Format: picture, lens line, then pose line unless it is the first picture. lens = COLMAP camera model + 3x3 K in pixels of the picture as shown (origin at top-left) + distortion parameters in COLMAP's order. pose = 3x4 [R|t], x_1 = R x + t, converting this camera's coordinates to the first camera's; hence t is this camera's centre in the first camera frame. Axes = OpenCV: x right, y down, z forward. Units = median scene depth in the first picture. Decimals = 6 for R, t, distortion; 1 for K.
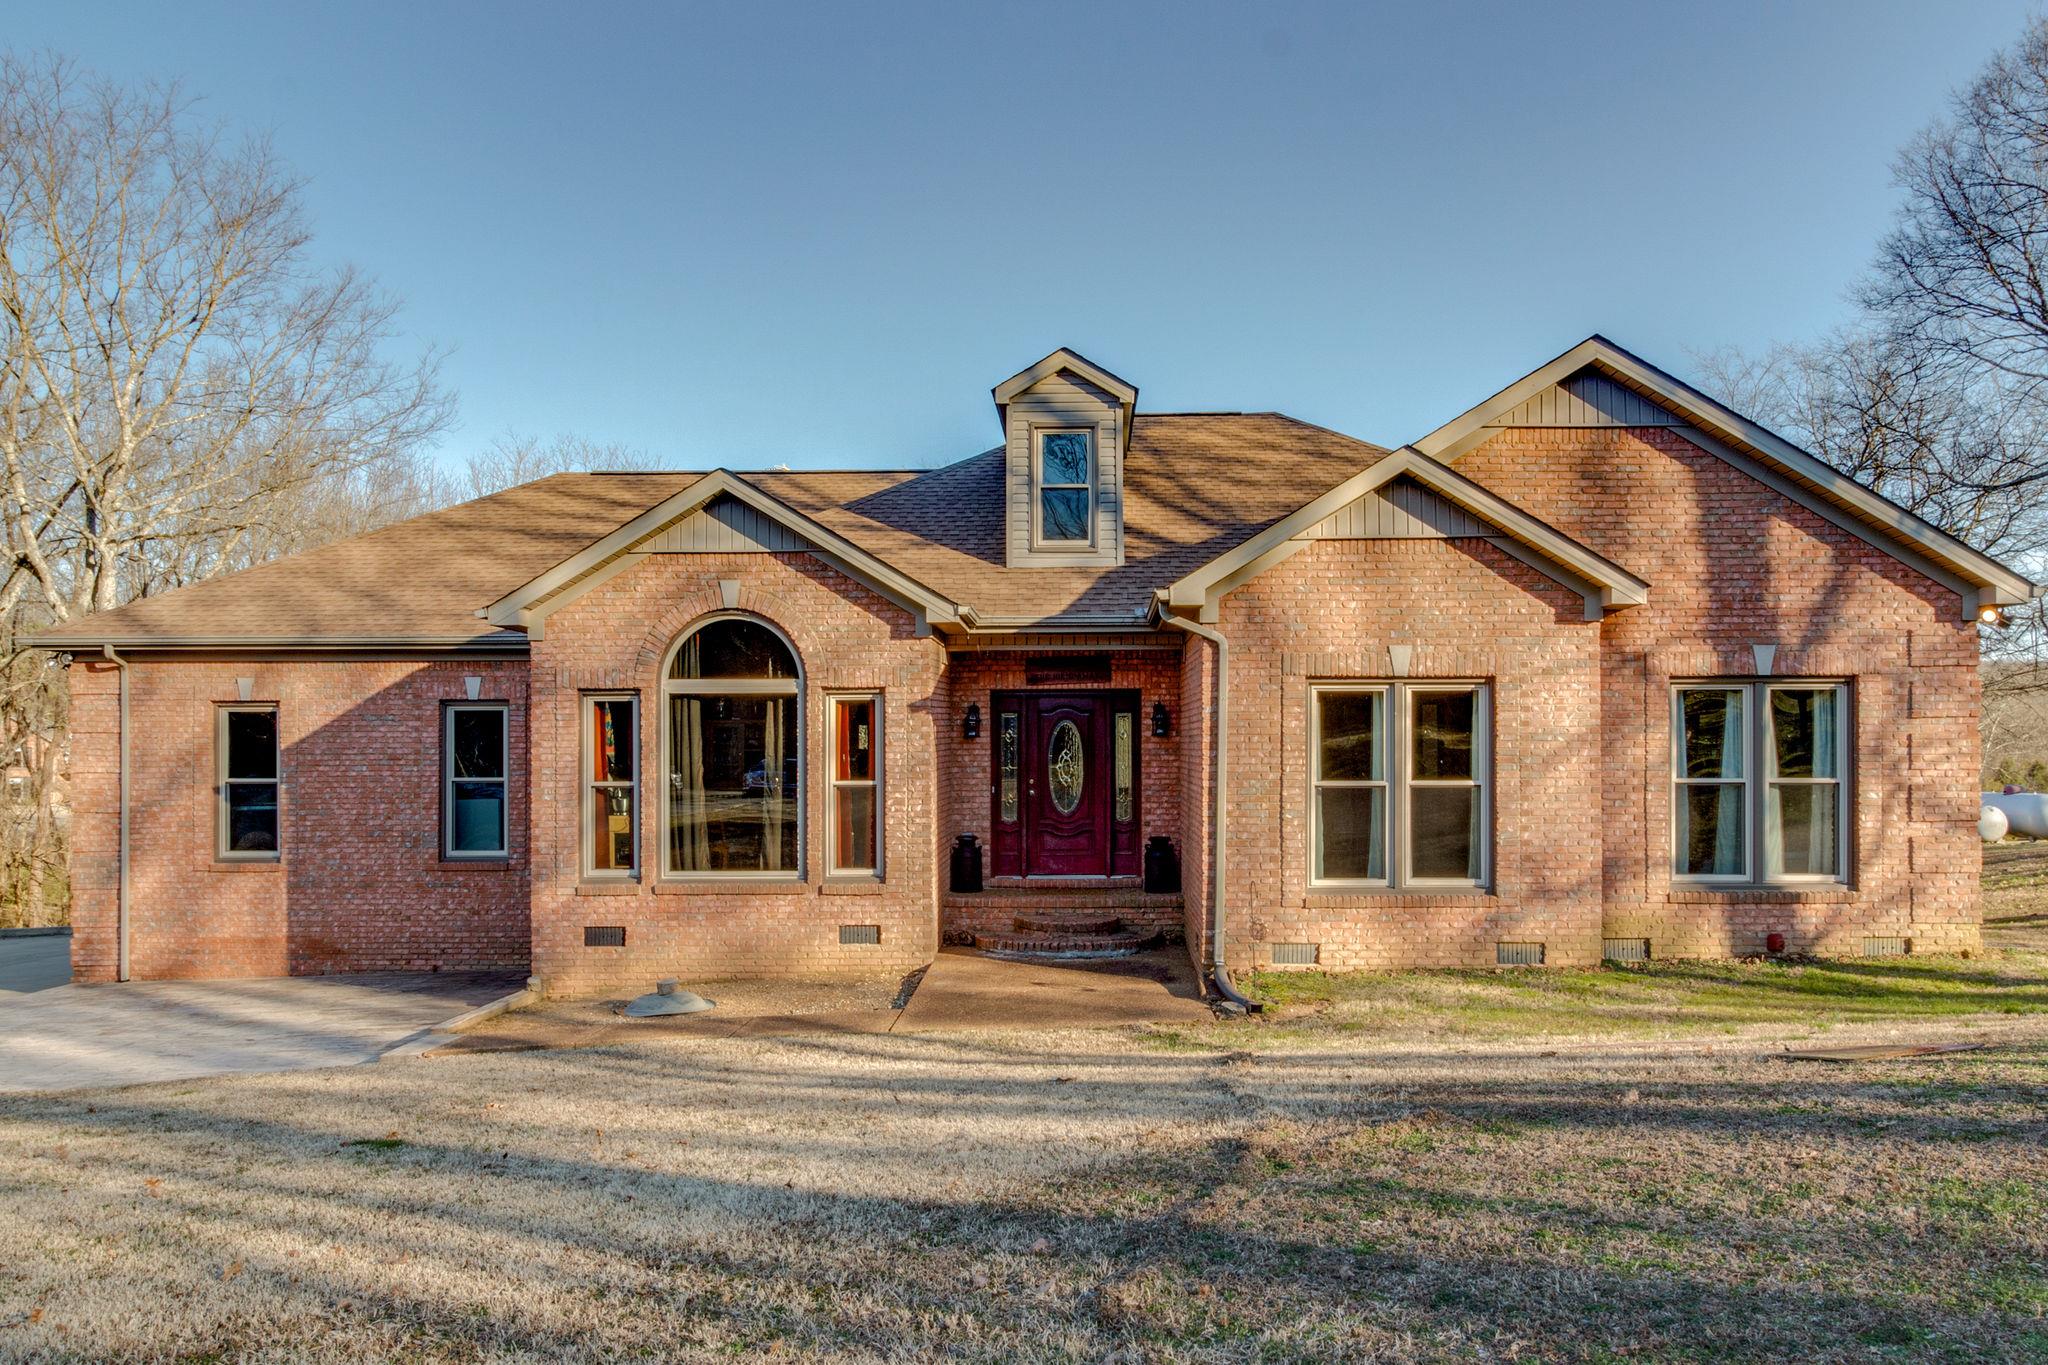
lens RADIAL K [[1979.0, 0, 1157.7], [0, 1979.0, 751.9], [0, 0, 1]] dist [0.012562, 0.000000]
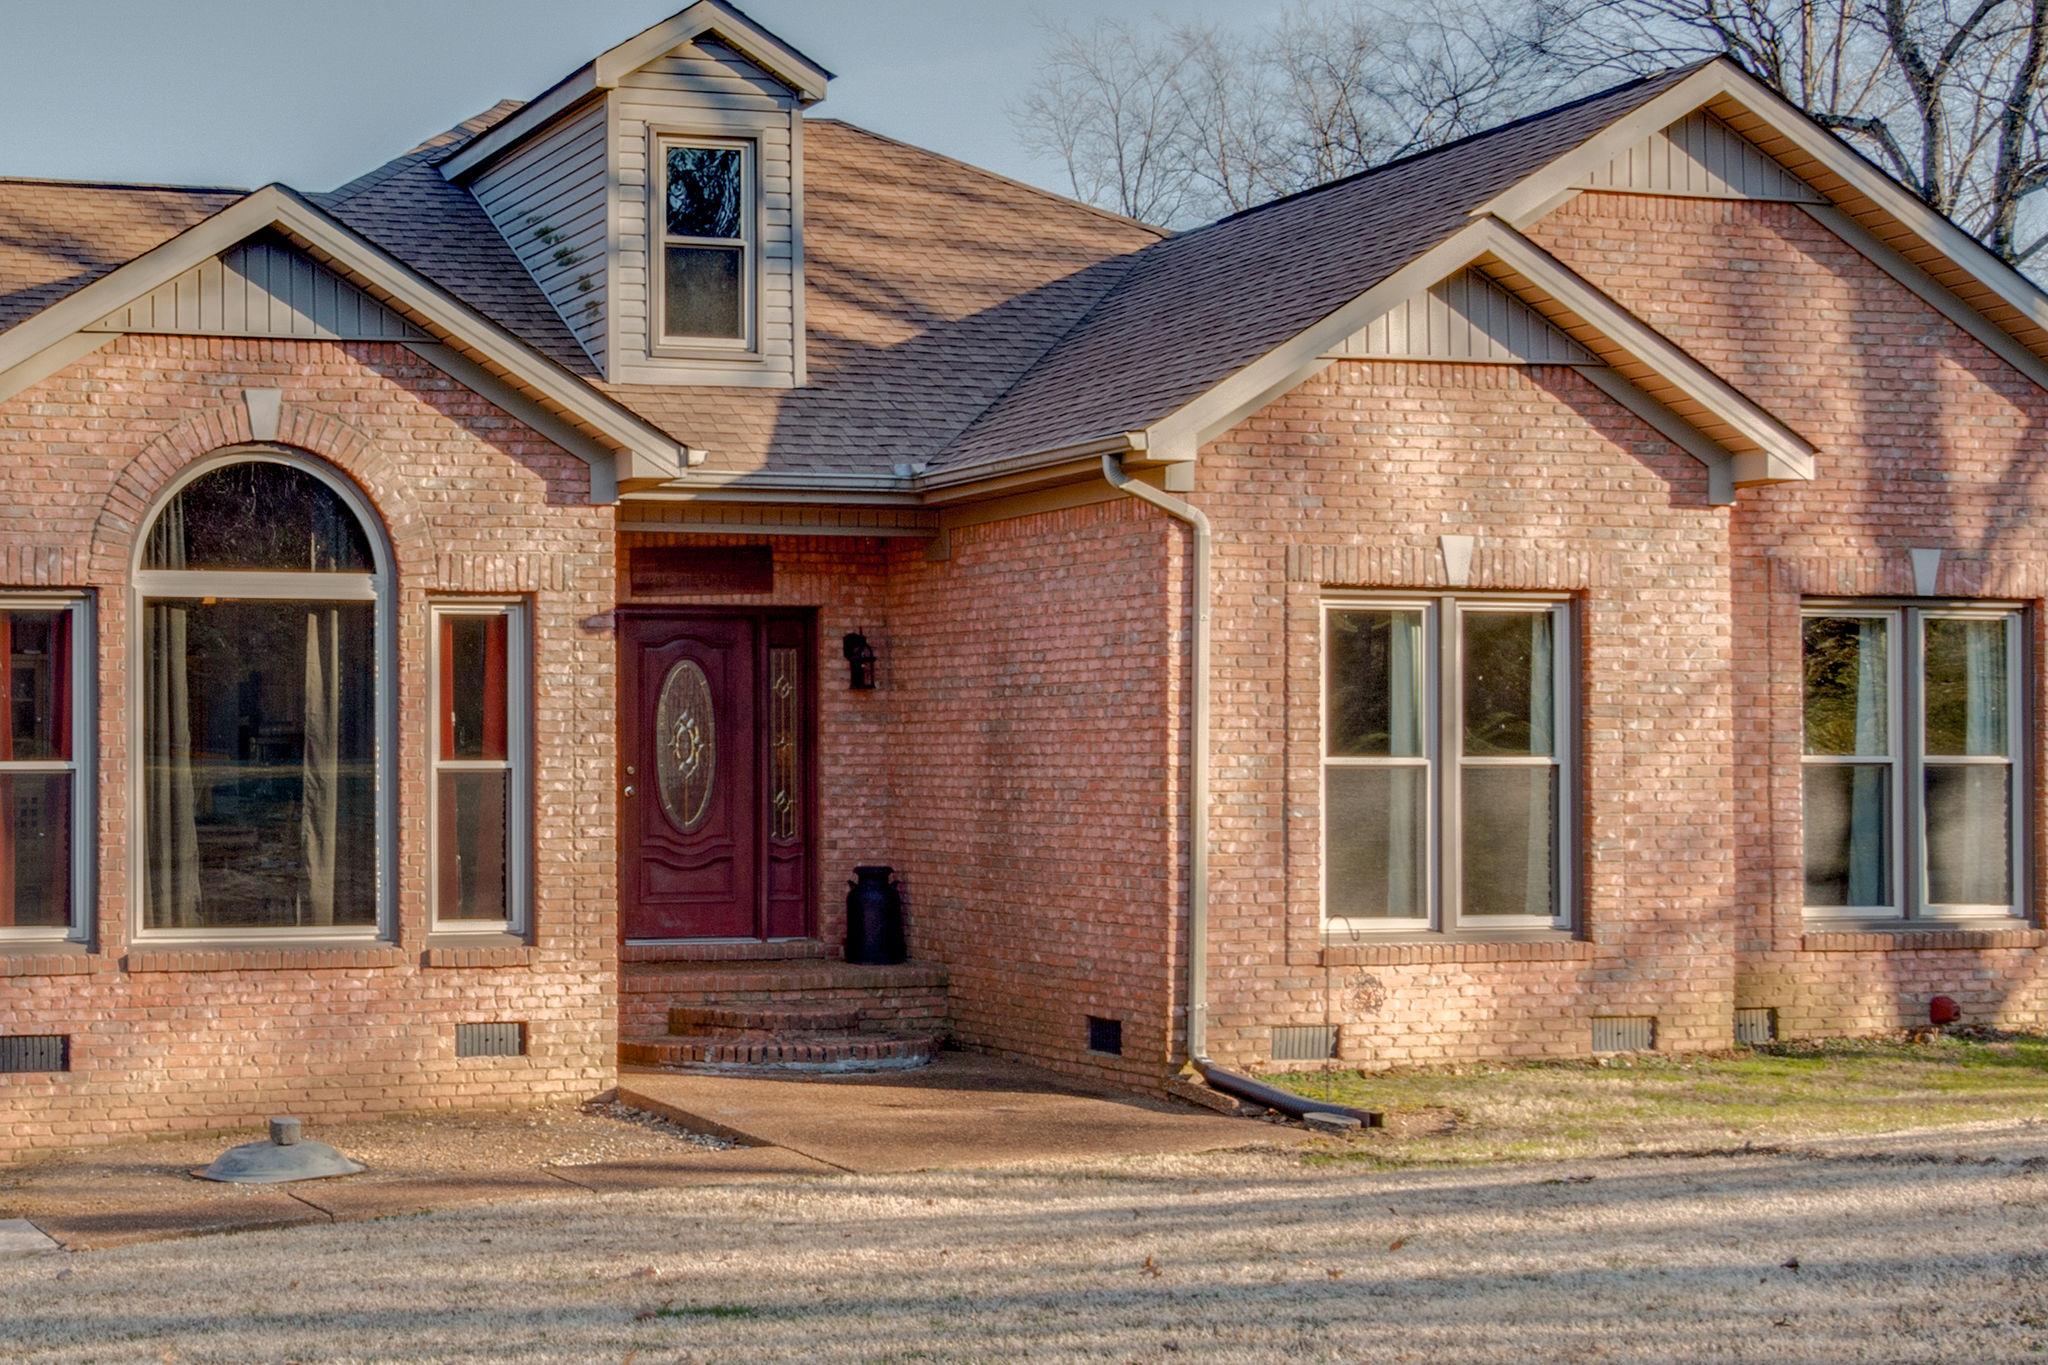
lens RADIAL K [[4102.9, 0, 993.9], [0, 4102.9, 743.9], [0, 0, 1]] dist [0.005768, 0.000000]
pose [[0.922013, 0.003392, 0.387143, -0.486264], [0.000551, 0.999949, -0.010075, 0.022639], [-0.387157, 0.009502, 0.921965, -0.113711]]
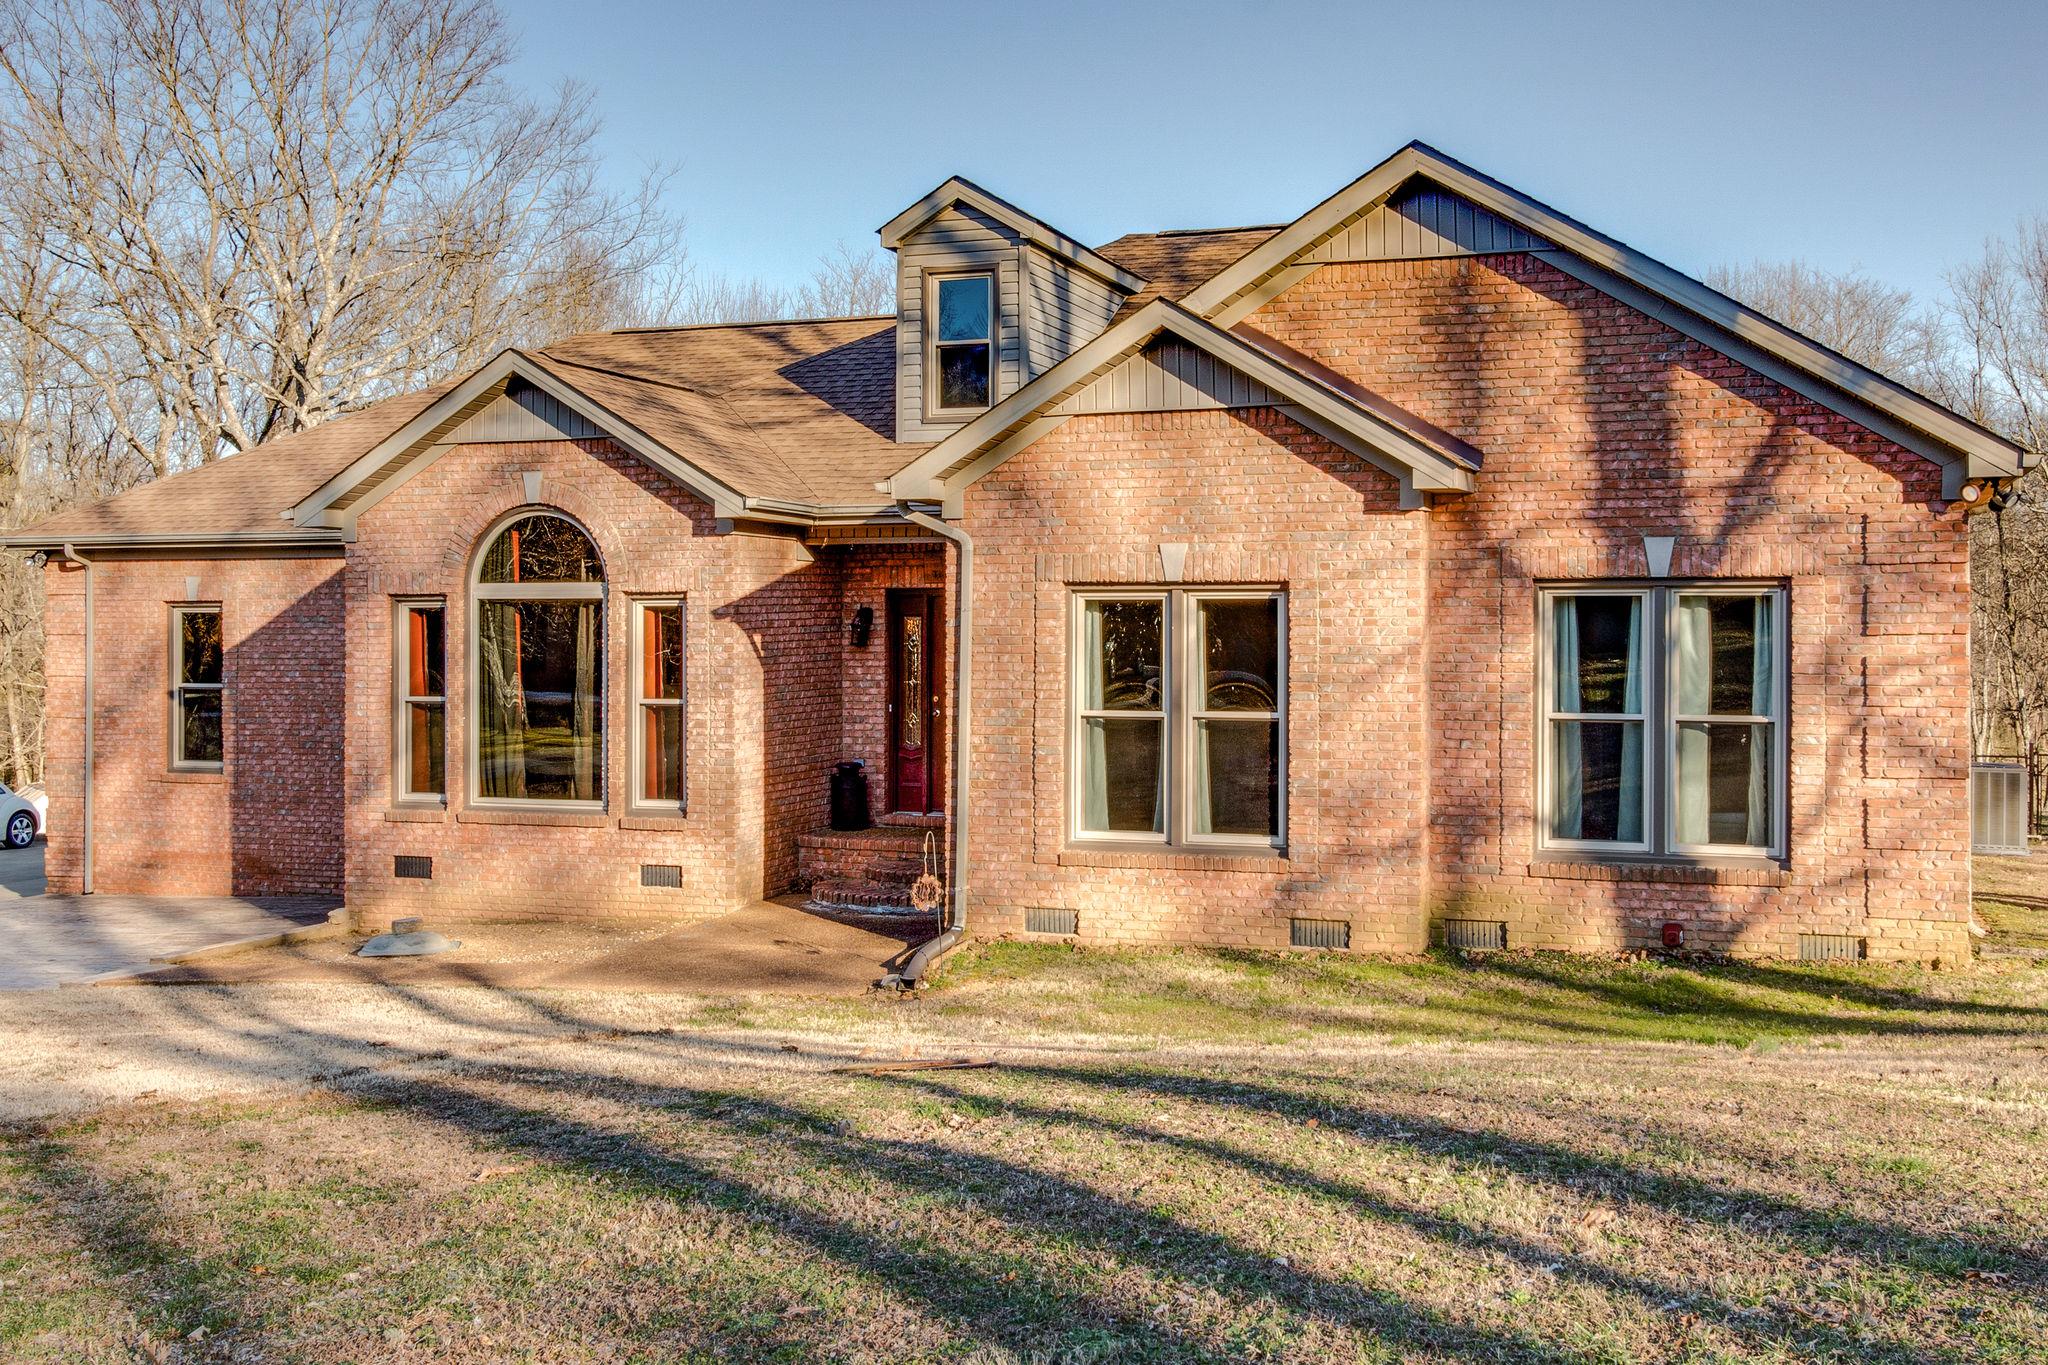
lens RADIAL K [[2700.2, 0, 985.9], [0, 2700.2, 606.0], [0, 0, 1]] dist [0.004257, 0.000000]
pose [[0.920316, 0.000156, -0.391175, 0.466214], [-0.001362, 0.999995, -0.002808, -0.024358], [0.391173, 0.003117, 0.920312, -0.038603]]
